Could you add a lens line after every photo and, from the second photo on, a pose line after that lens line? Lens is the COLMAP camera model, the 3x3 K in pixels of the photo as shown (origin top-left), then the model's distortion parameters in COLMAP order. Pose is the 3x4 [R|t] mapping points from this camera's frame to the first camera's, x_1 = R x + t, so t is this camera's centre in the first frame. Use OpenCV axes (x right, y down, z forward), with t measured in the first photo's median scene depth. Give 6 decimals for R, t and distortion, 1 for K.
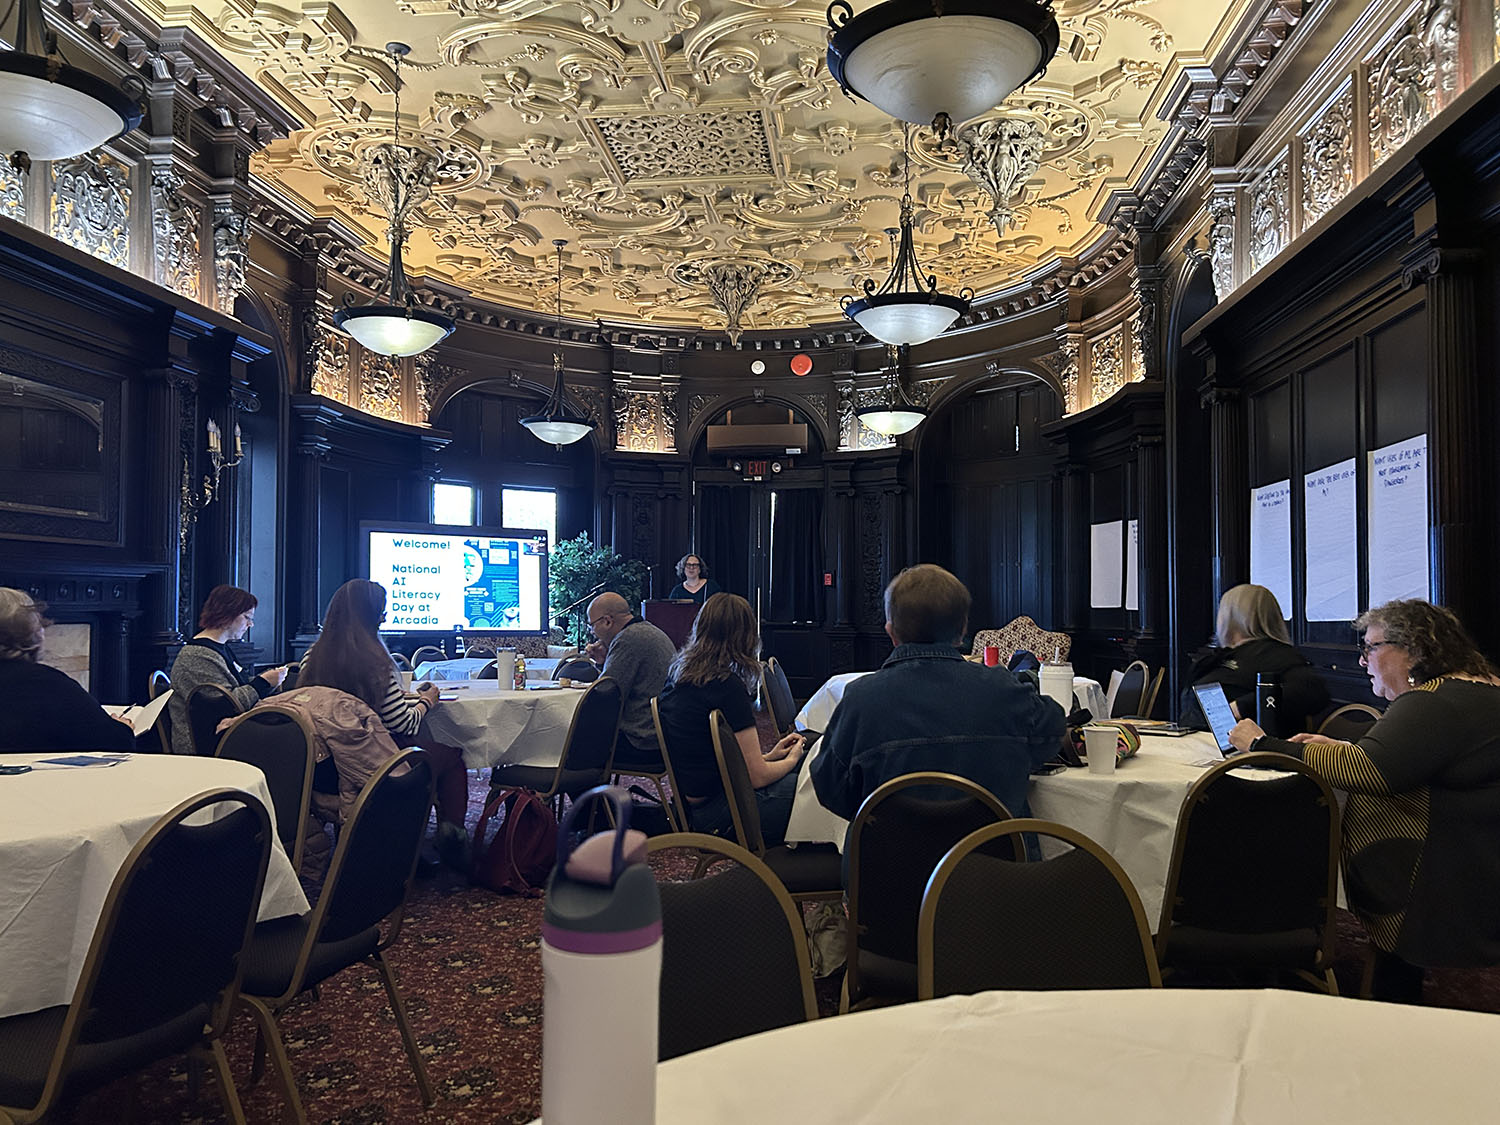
lens RADIAL K [[1154.8, 0, 754.9], [0, 1154.8, 567.9], [0, 0, 1]] dist [0.016199, 0.000866]
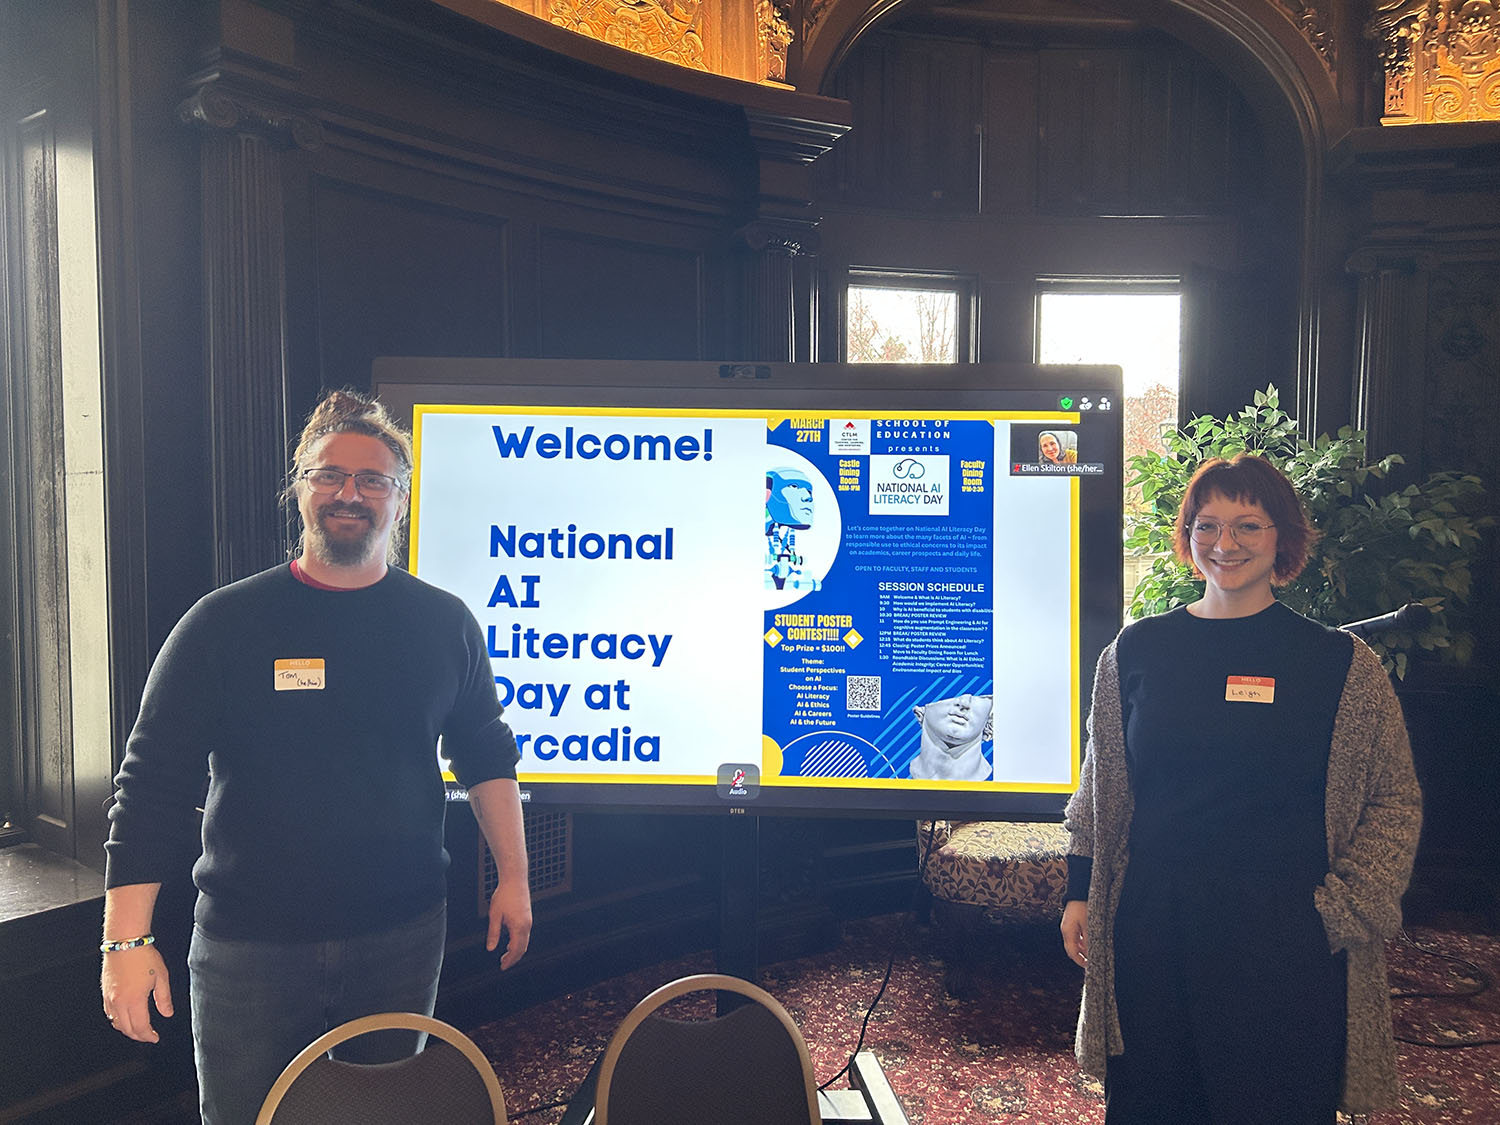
lens RADIAL K [[1154.8, 0, 758.0], [0, 1154.8, 569.3], [0, 0, 1]] dist [0.016199, 0.000866]
pose [[0.857574, 0.027110, -0.513645, -0.124395], [0.020864, 0.995955, 0.087401, -0.014268], [0.513937, -0.085669, 0.853539, 0.781040]]
